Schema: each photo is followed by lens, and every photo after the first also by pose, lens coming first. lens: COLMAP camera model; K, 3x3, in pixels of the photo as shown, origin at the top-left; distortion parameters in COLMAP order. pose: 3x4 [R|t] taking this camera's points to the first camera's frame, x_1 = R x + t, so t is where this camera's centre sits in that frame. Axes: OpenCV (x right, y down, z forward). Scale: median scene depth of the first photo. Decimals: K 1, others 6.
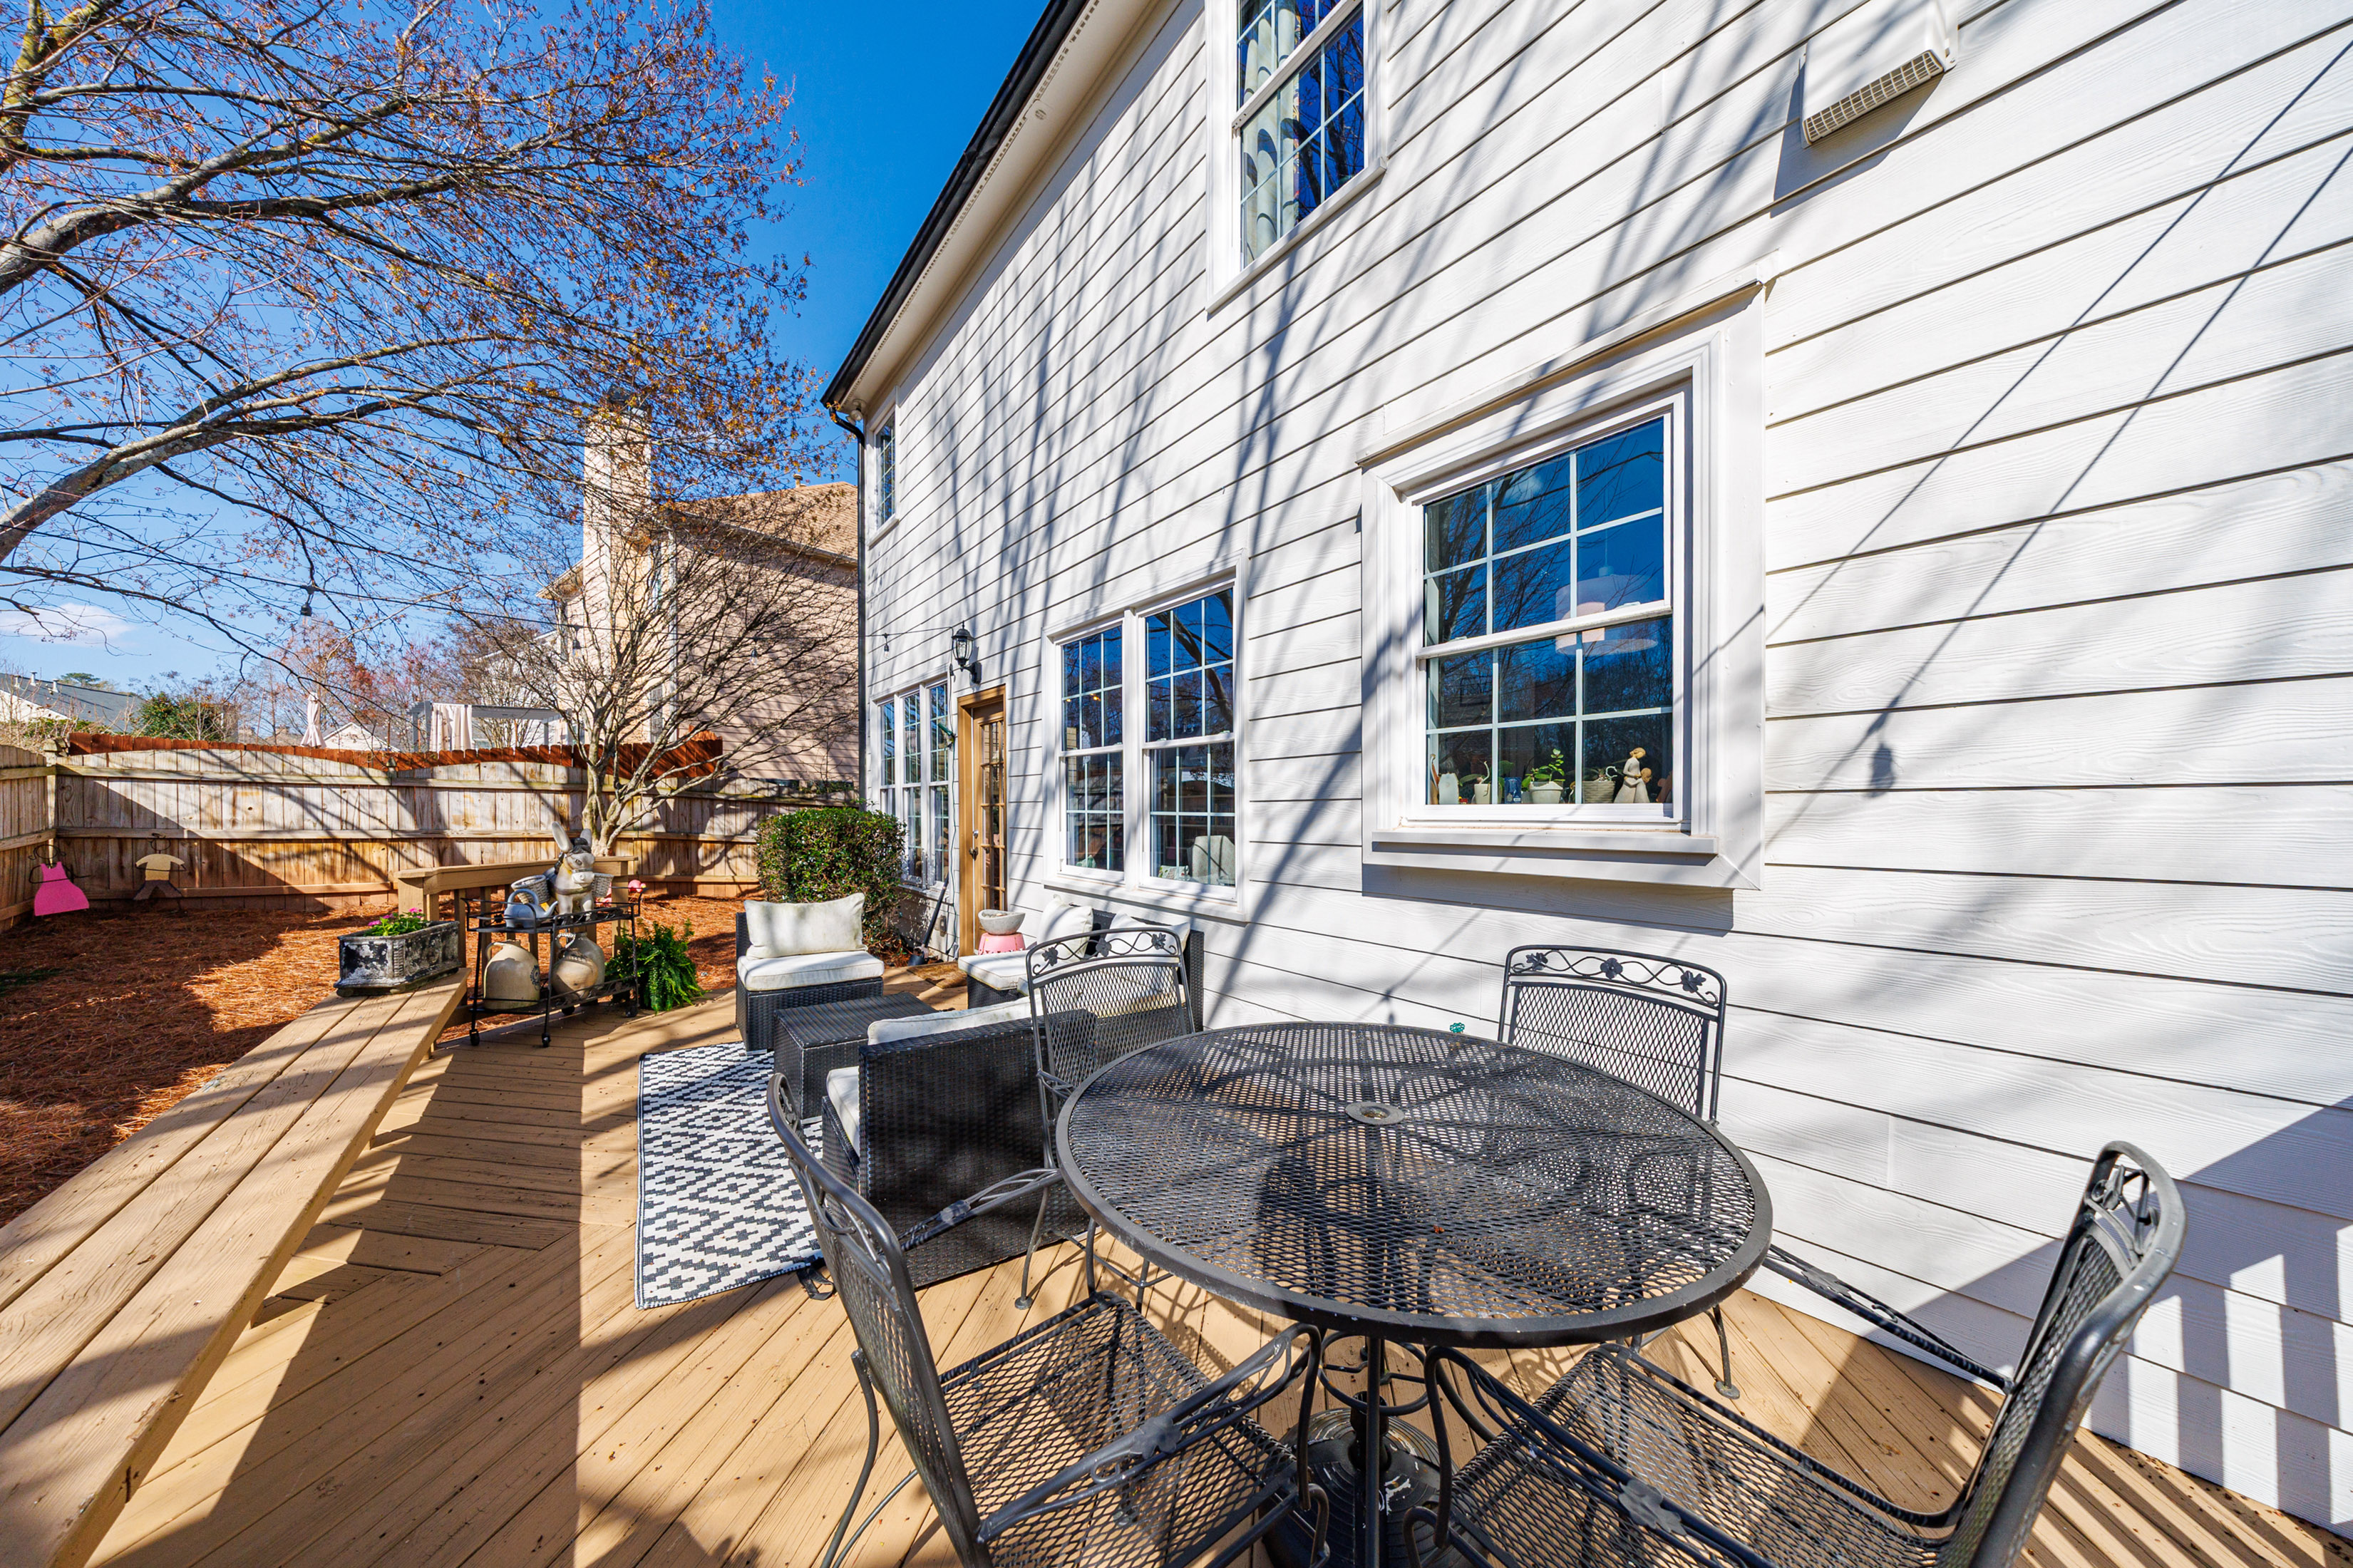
lens RADIAL K [[759.7, 0, 1175.2], [0, 759.7, 817.0], [0, 0, 1]] dist [-0.000990, -0.000100]
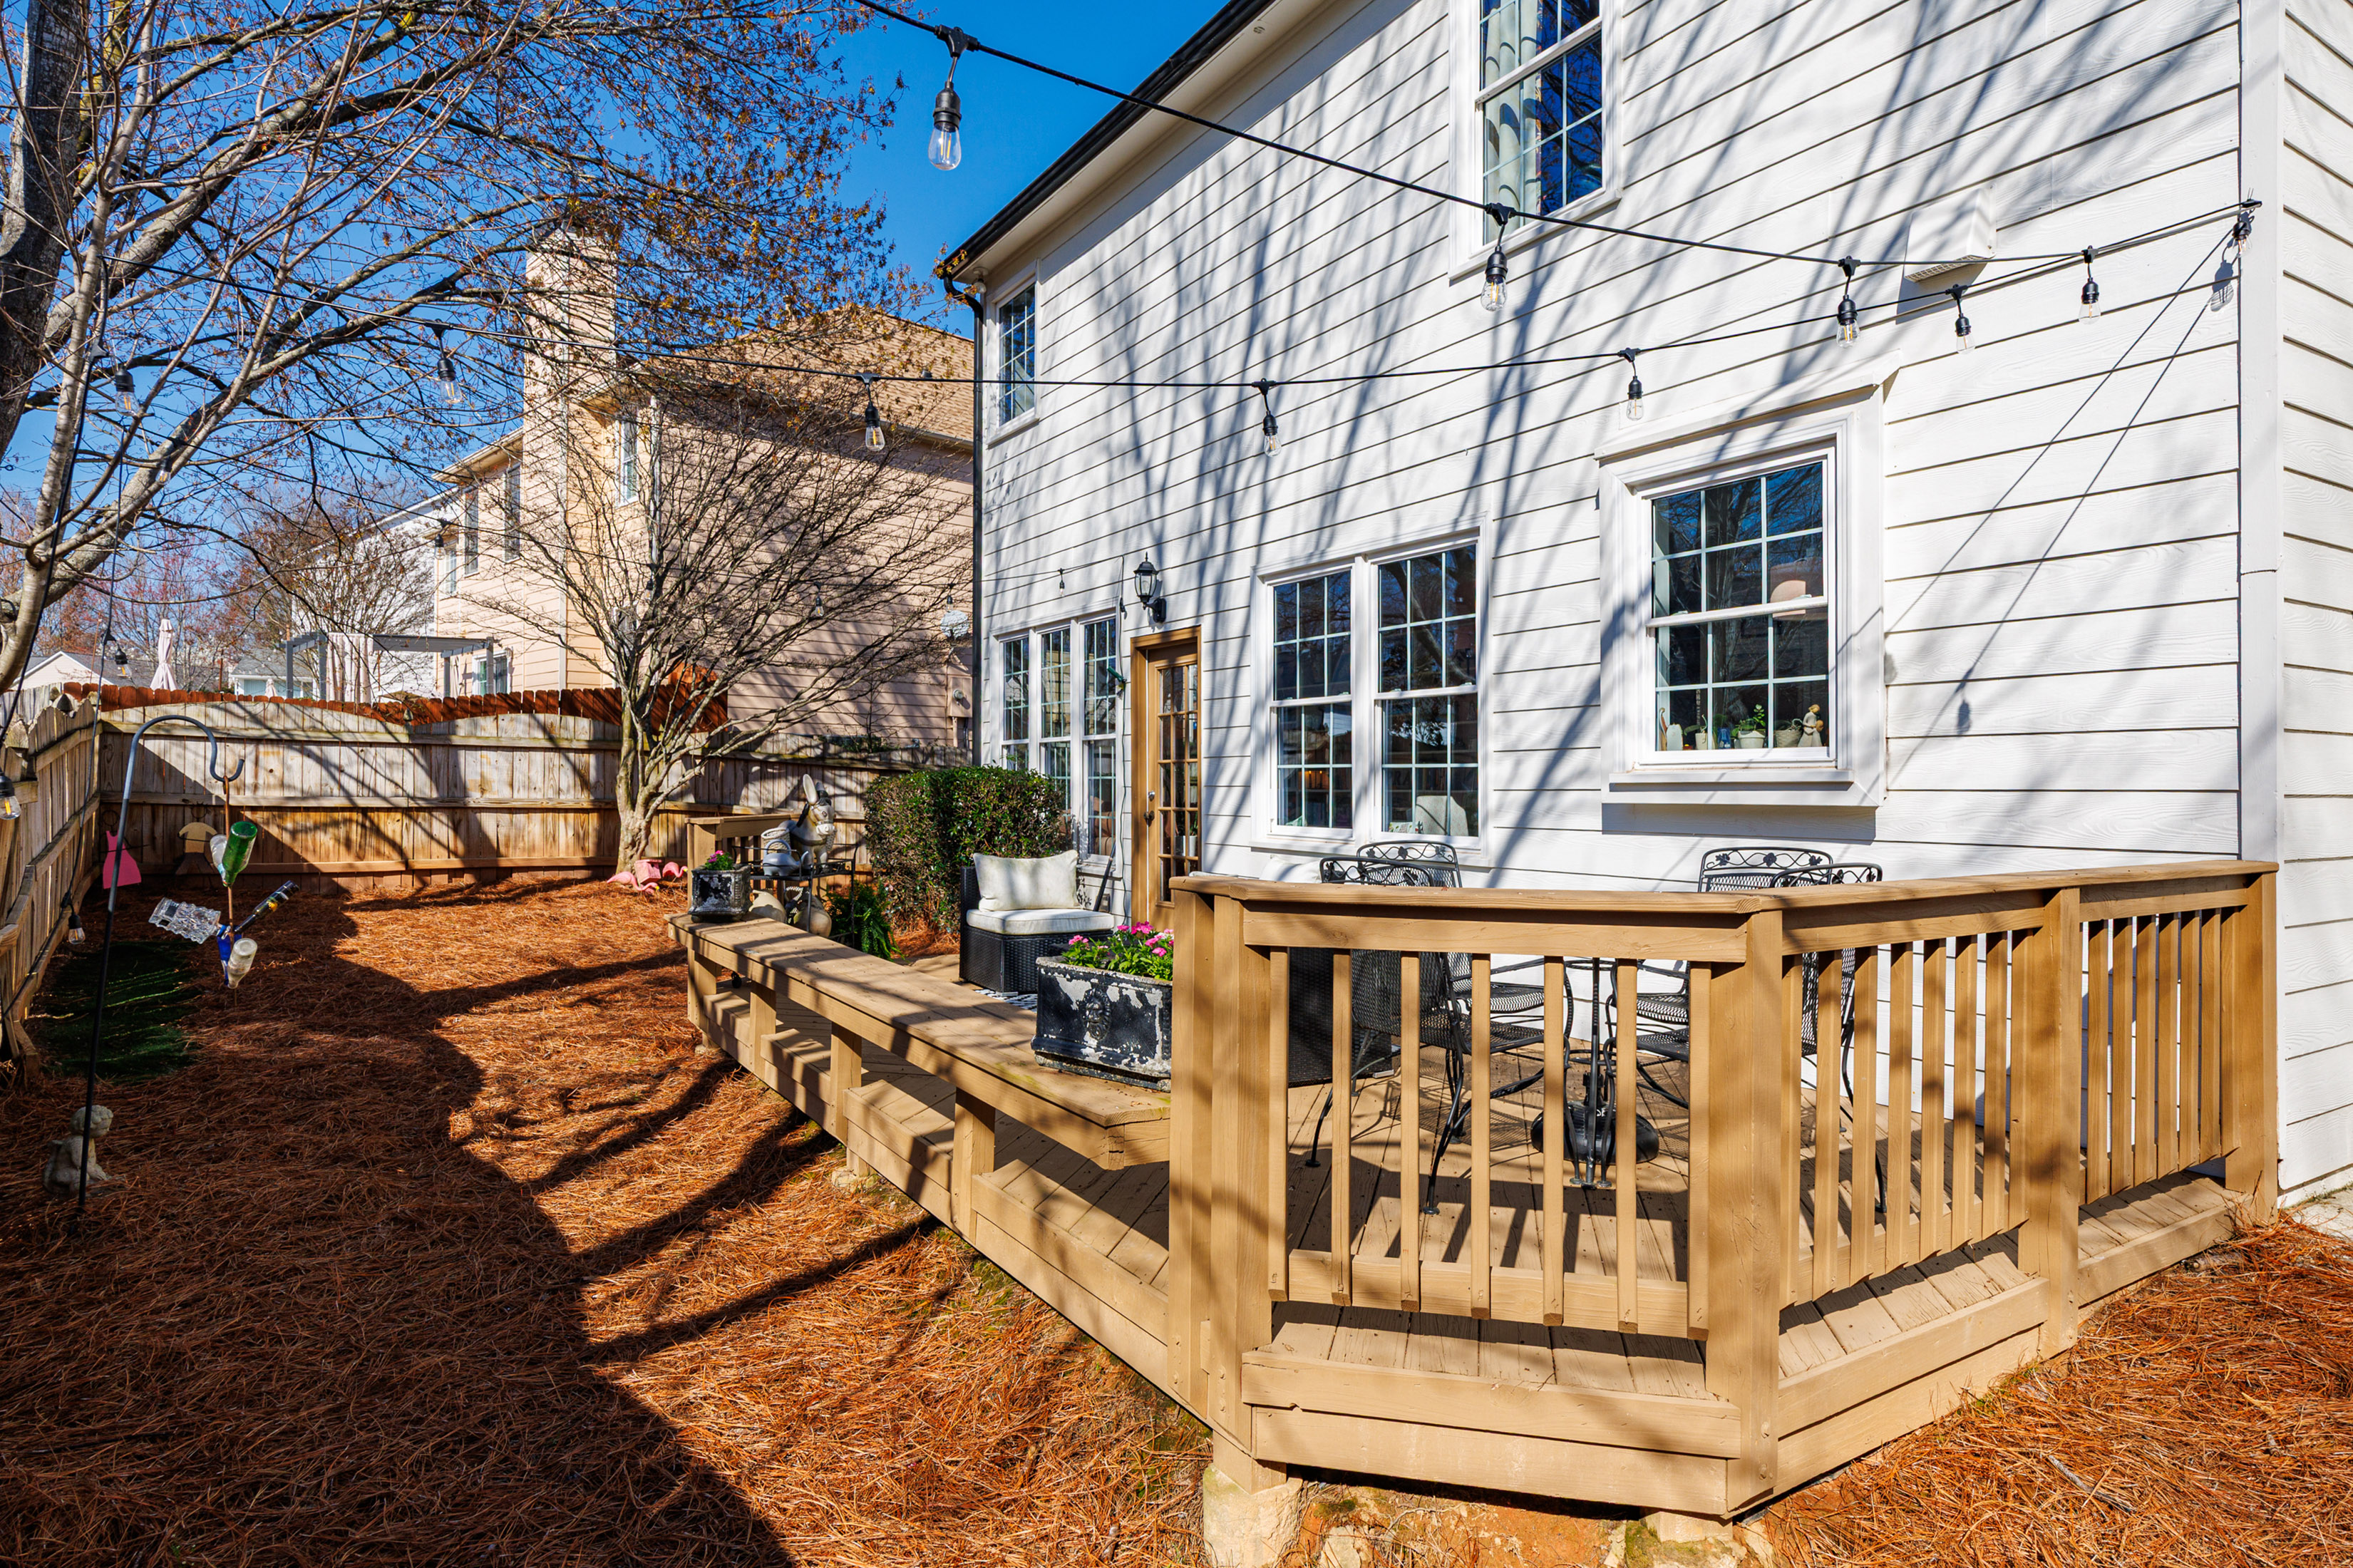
lens RADIAL K [[1309.2, 0, 1176.5], [0, 1309.2, 784.0], [0, 0, 1]] dist [0.000604, 0.000993]
pose [[0.995225, -0.000775, -0.097601, -0.096240], [-0.000206, 0.999950, -0.010038, 0.025227], [0.097604, 0.010010, 0.995175, -0.498062]]
